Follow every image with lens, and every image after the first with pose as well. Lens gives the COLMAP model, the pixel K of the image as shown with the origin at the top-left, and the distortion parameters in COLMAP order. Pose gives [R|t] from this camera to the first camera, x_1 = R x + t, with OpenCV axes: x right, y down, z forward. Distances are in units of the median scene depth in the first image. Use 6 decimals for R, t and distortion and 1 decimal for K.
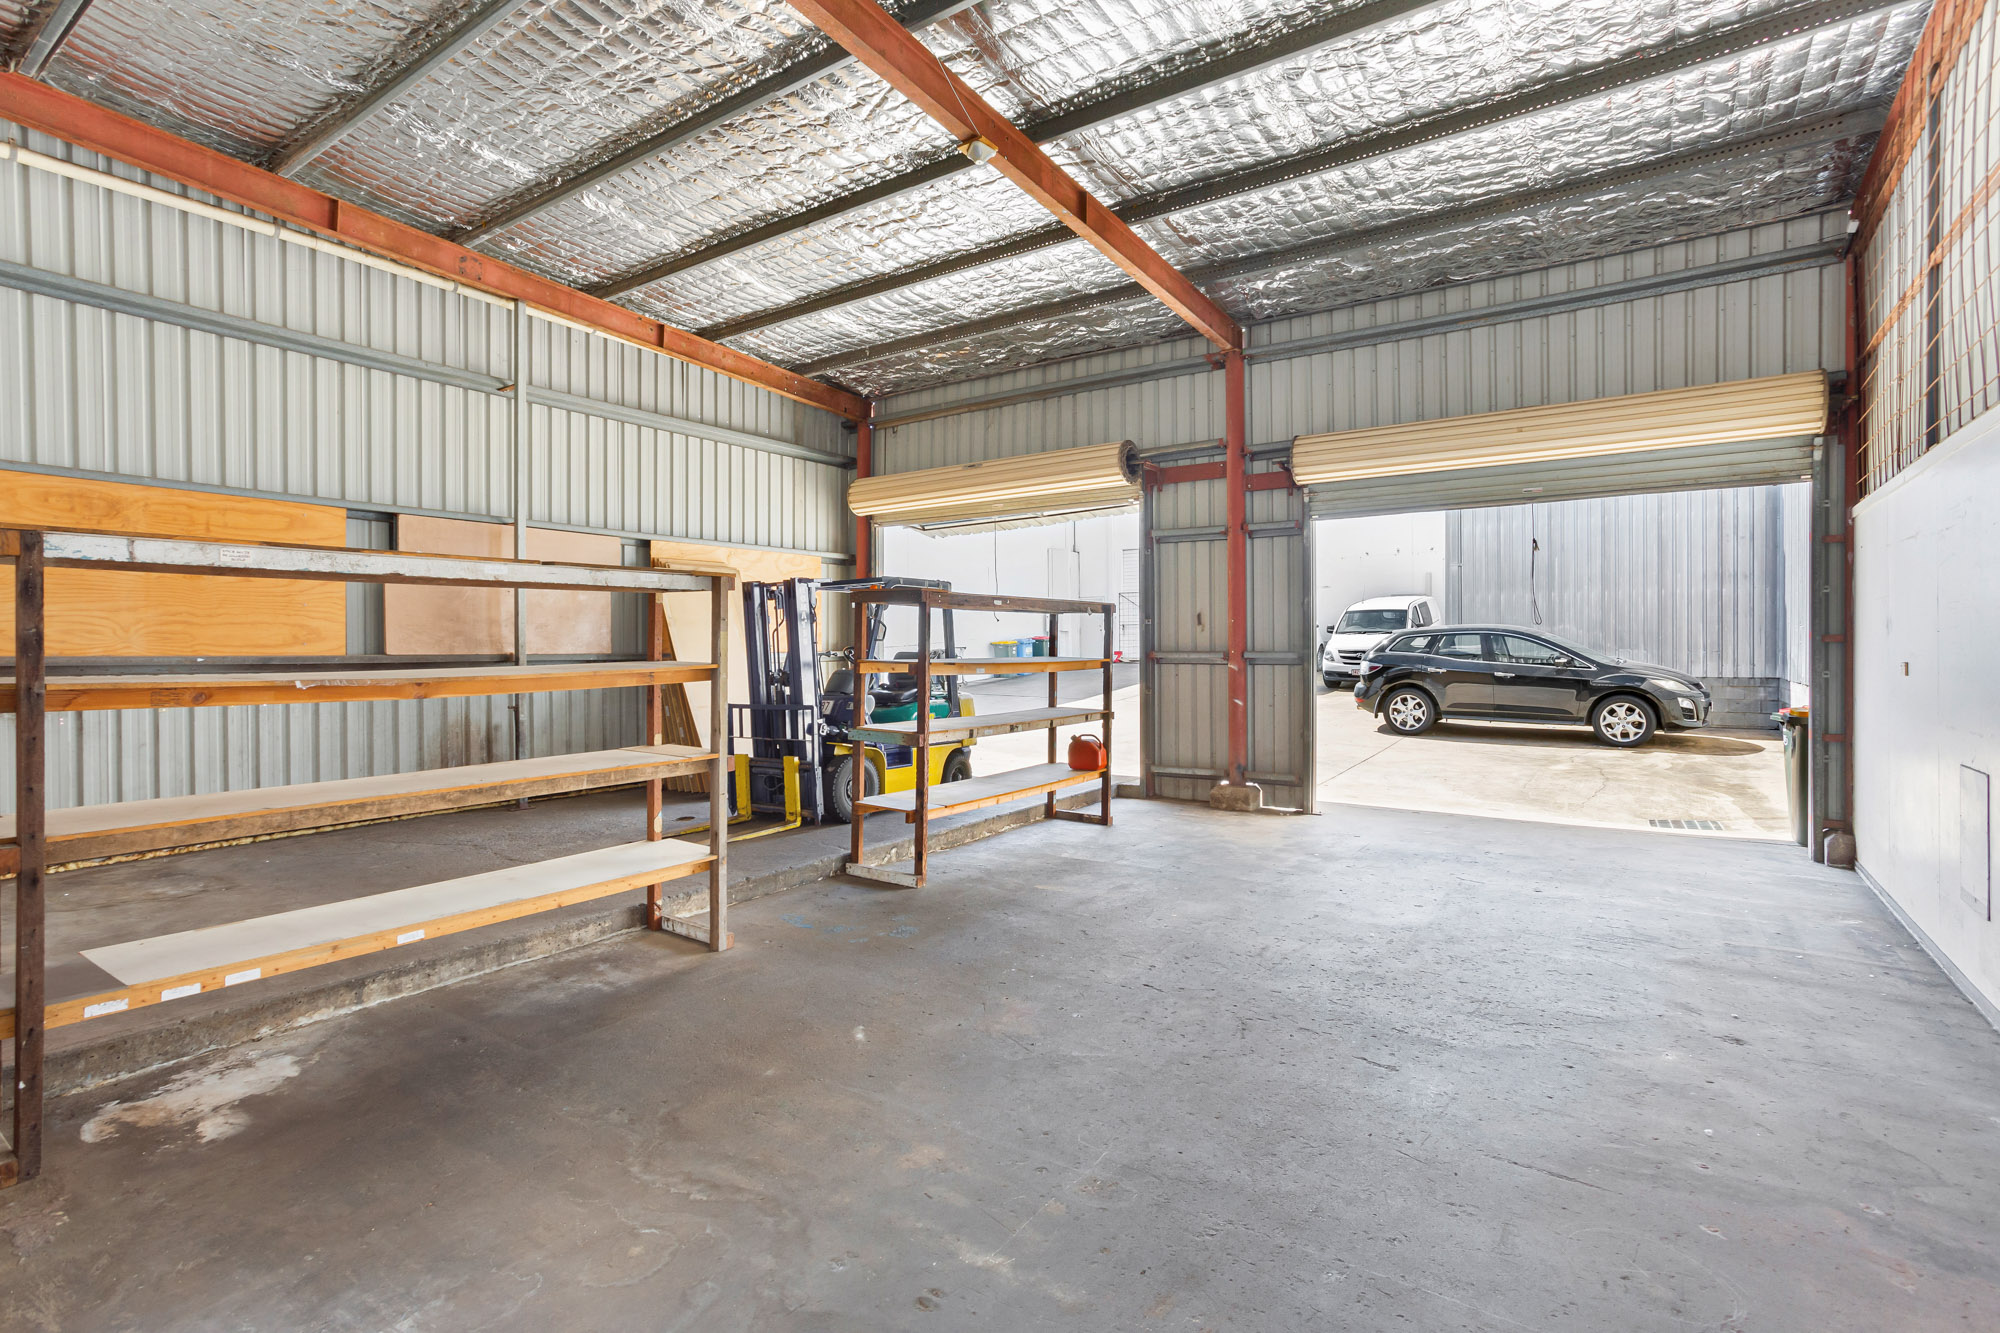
lens RADIAL K [[952.1, 0, 1000.9], [0, 952.1, 663.2], [0, 0, 1]] dist [-0.028736, 0.011796]
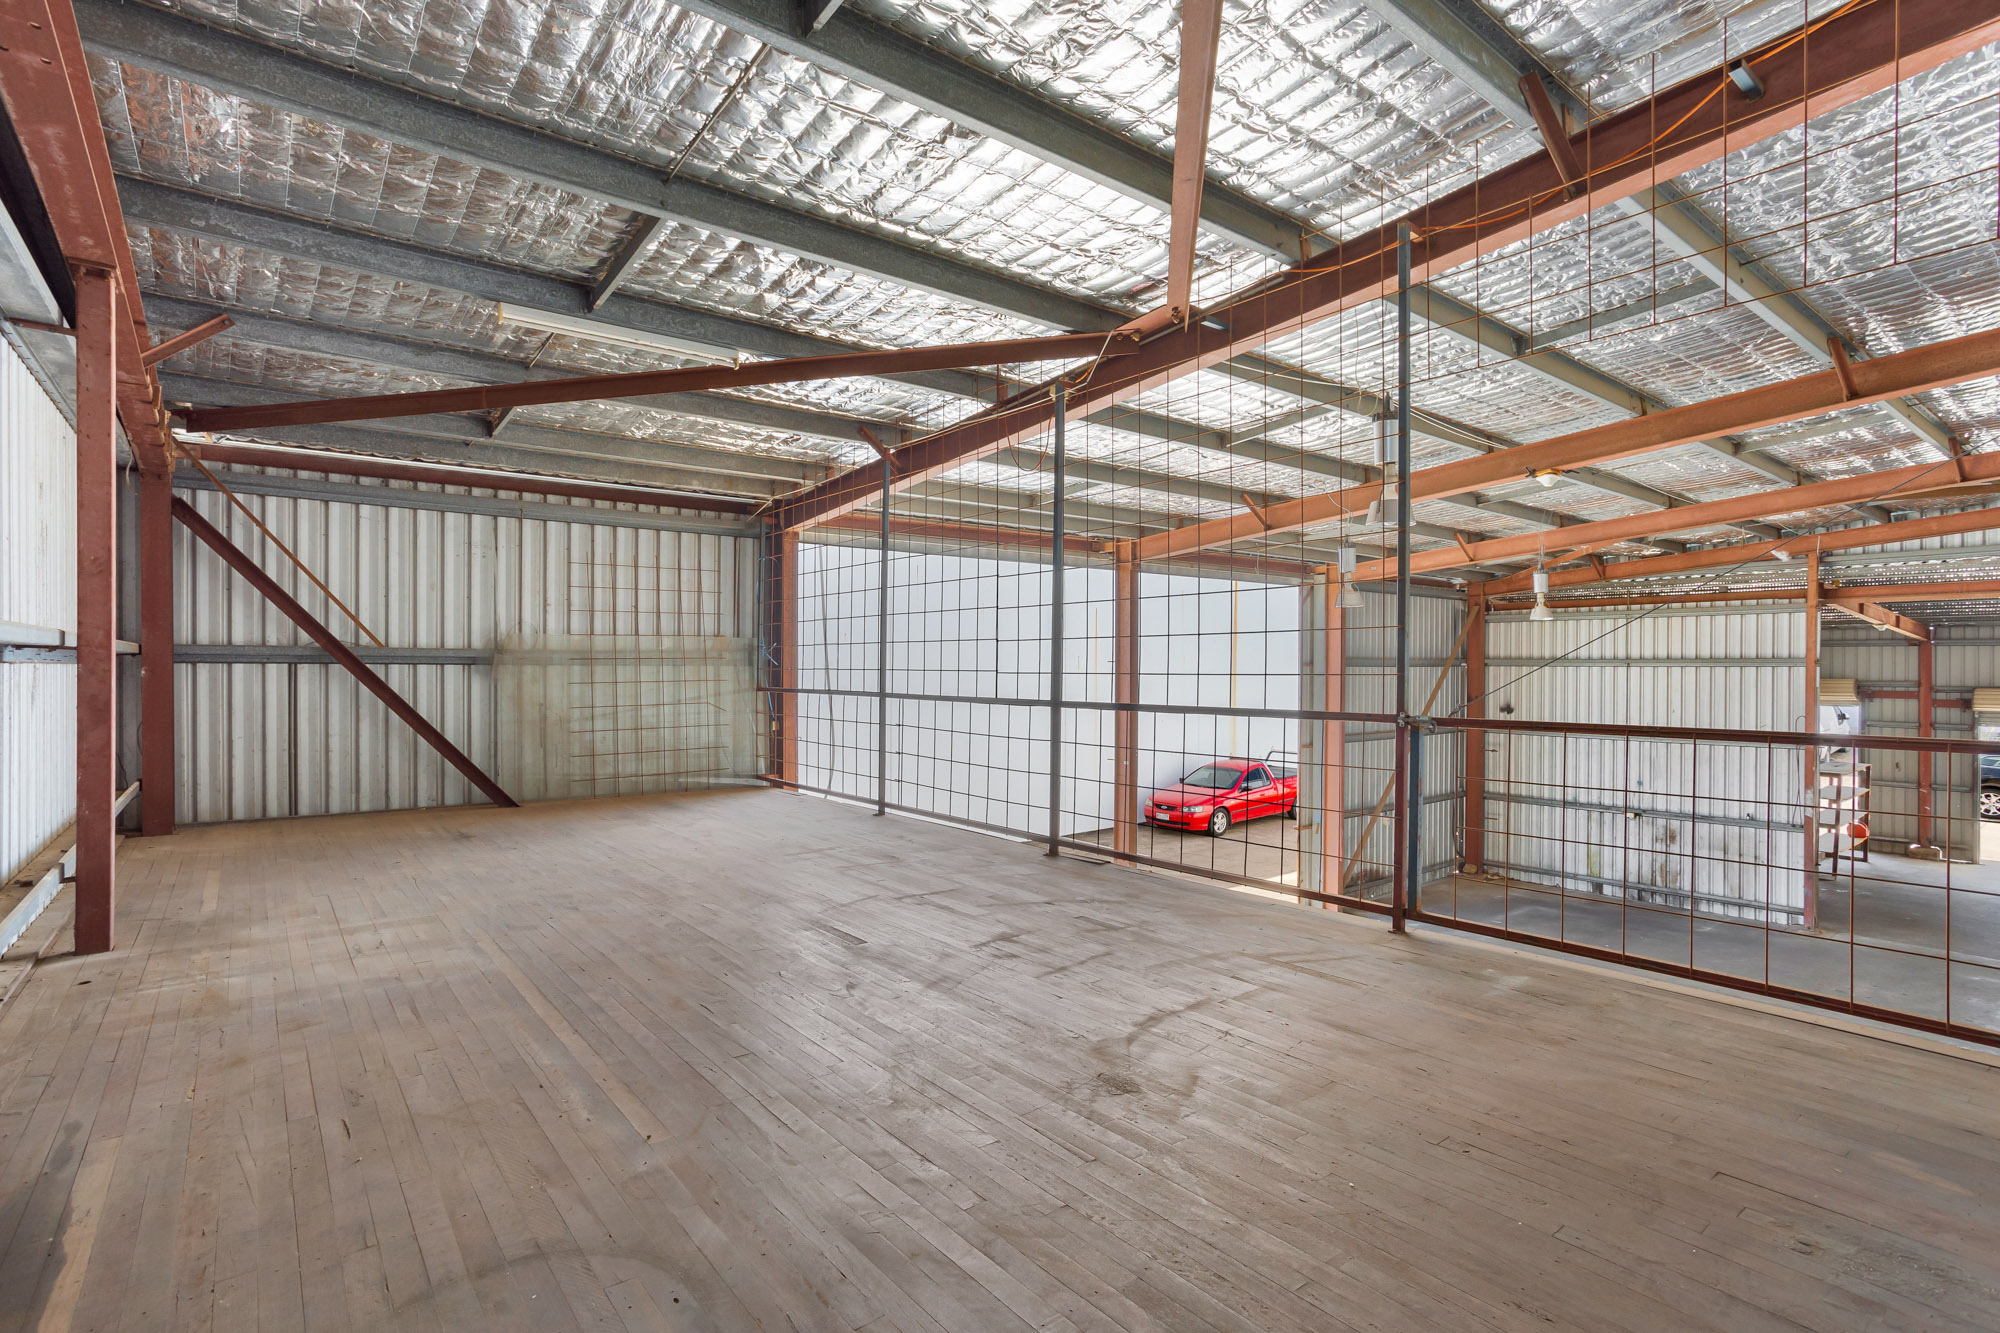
lens RADIAL K [[952.1, 0, 954.2], [0, 952.1, 667.7], [0, 0, 1]] dist [-0.028736, 0.011796]
pose [[0.945613, 0.014173, -0.324985, -1.071013], [-0.016174, 0.999863, -0.003455, -0.217793], [0.324892, 0.008523, 0.945713, -1.587797]]
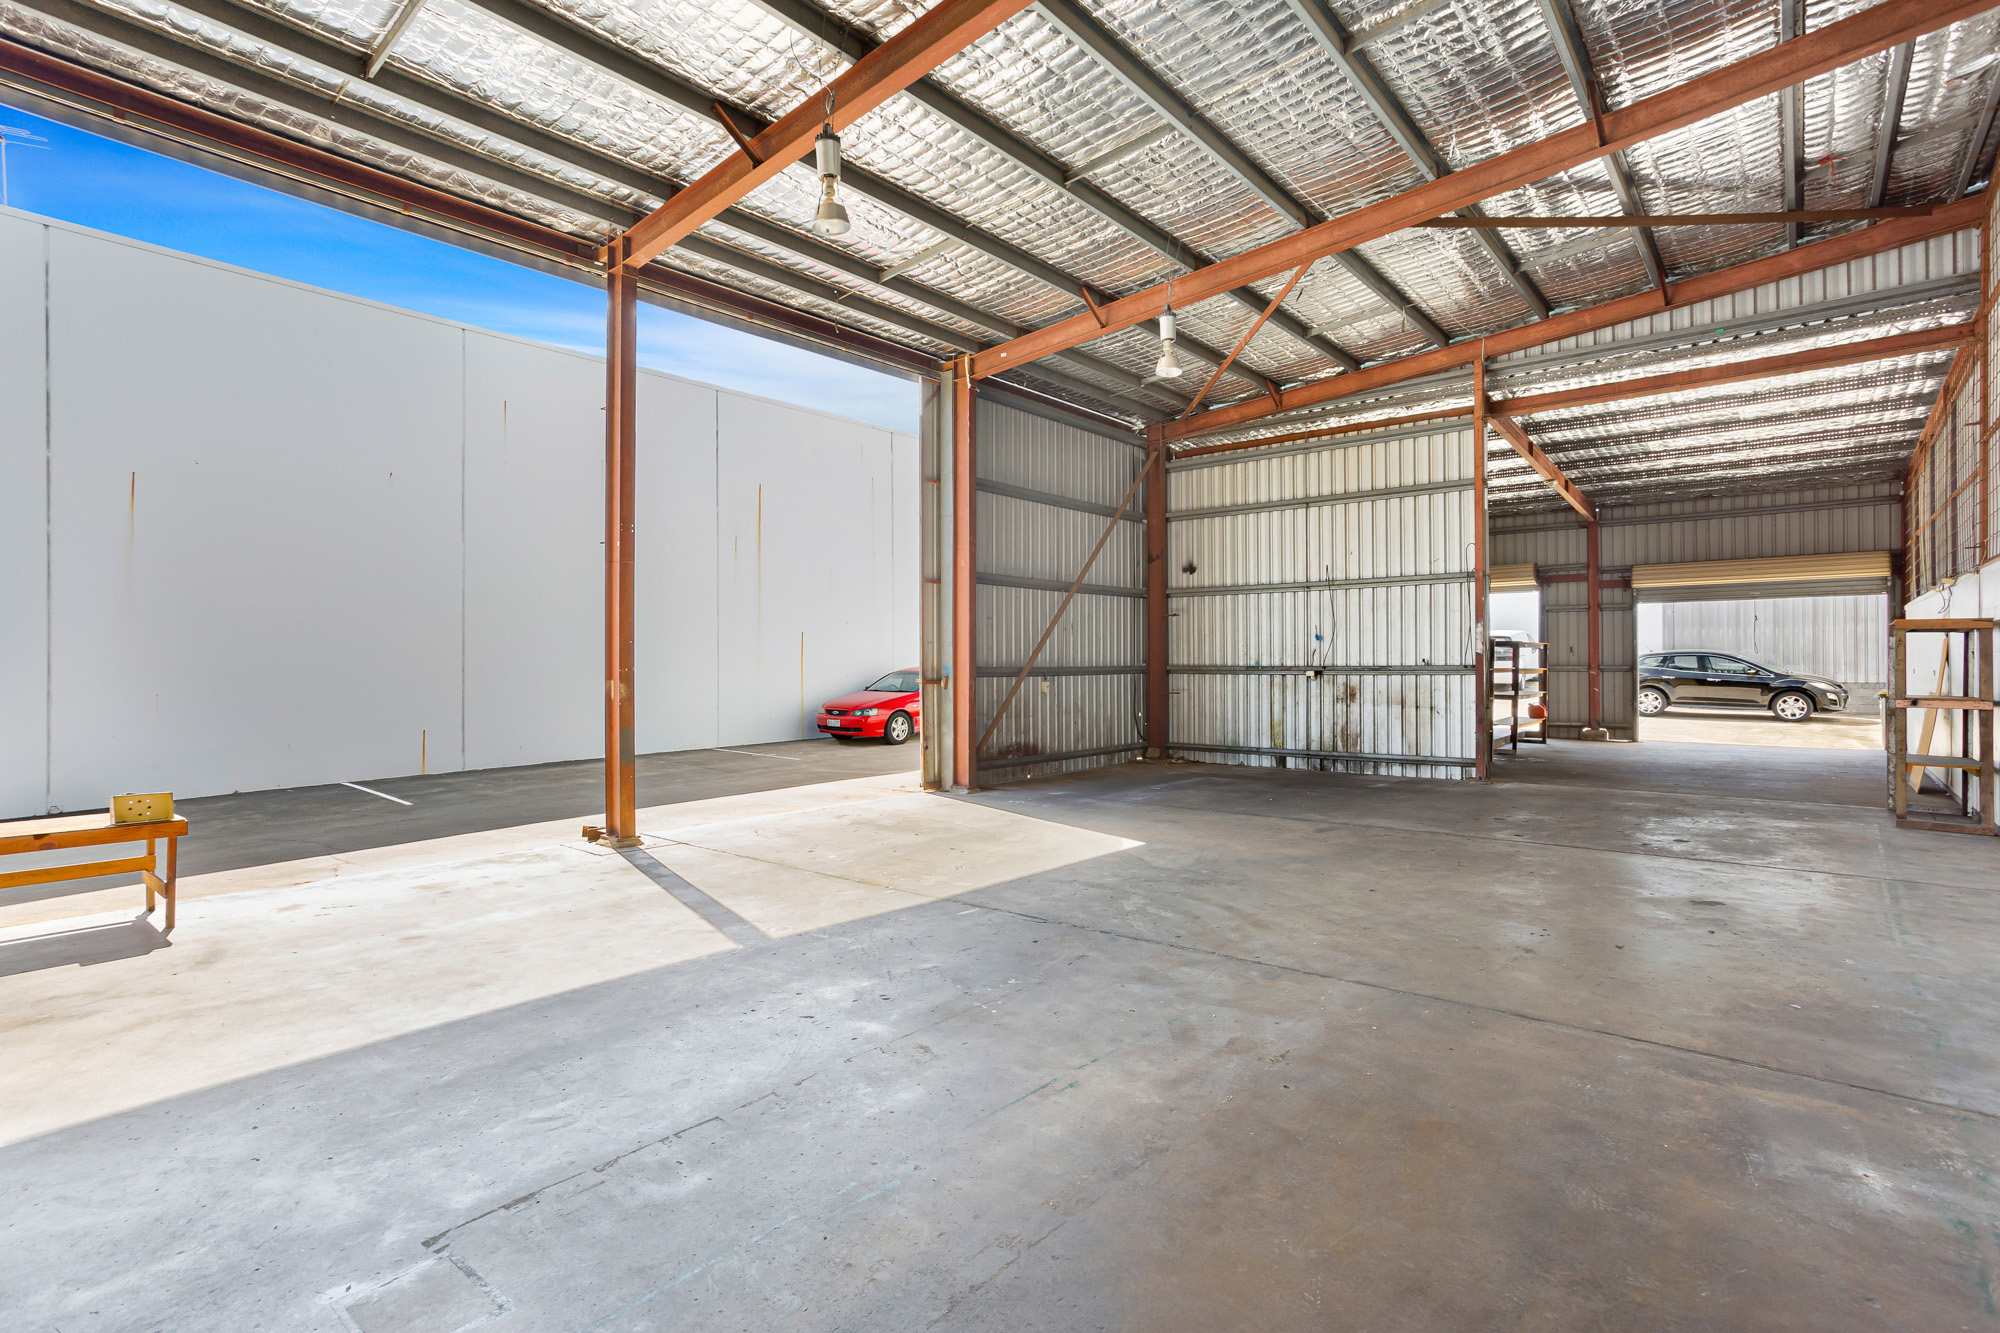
lens RADIAL K [[952.1, 0, 981.5], [0, 952.1, 666.2], [0, 0, 1]] dist [-0.028736, 0.011796]
pose [[0.993590, 0.003067, -0.113005, -0.826615], [-0.004433, 0.999920, -0.011831, 0.019188], [0.112959, 0.012256, 0.993524, -1.164589]]
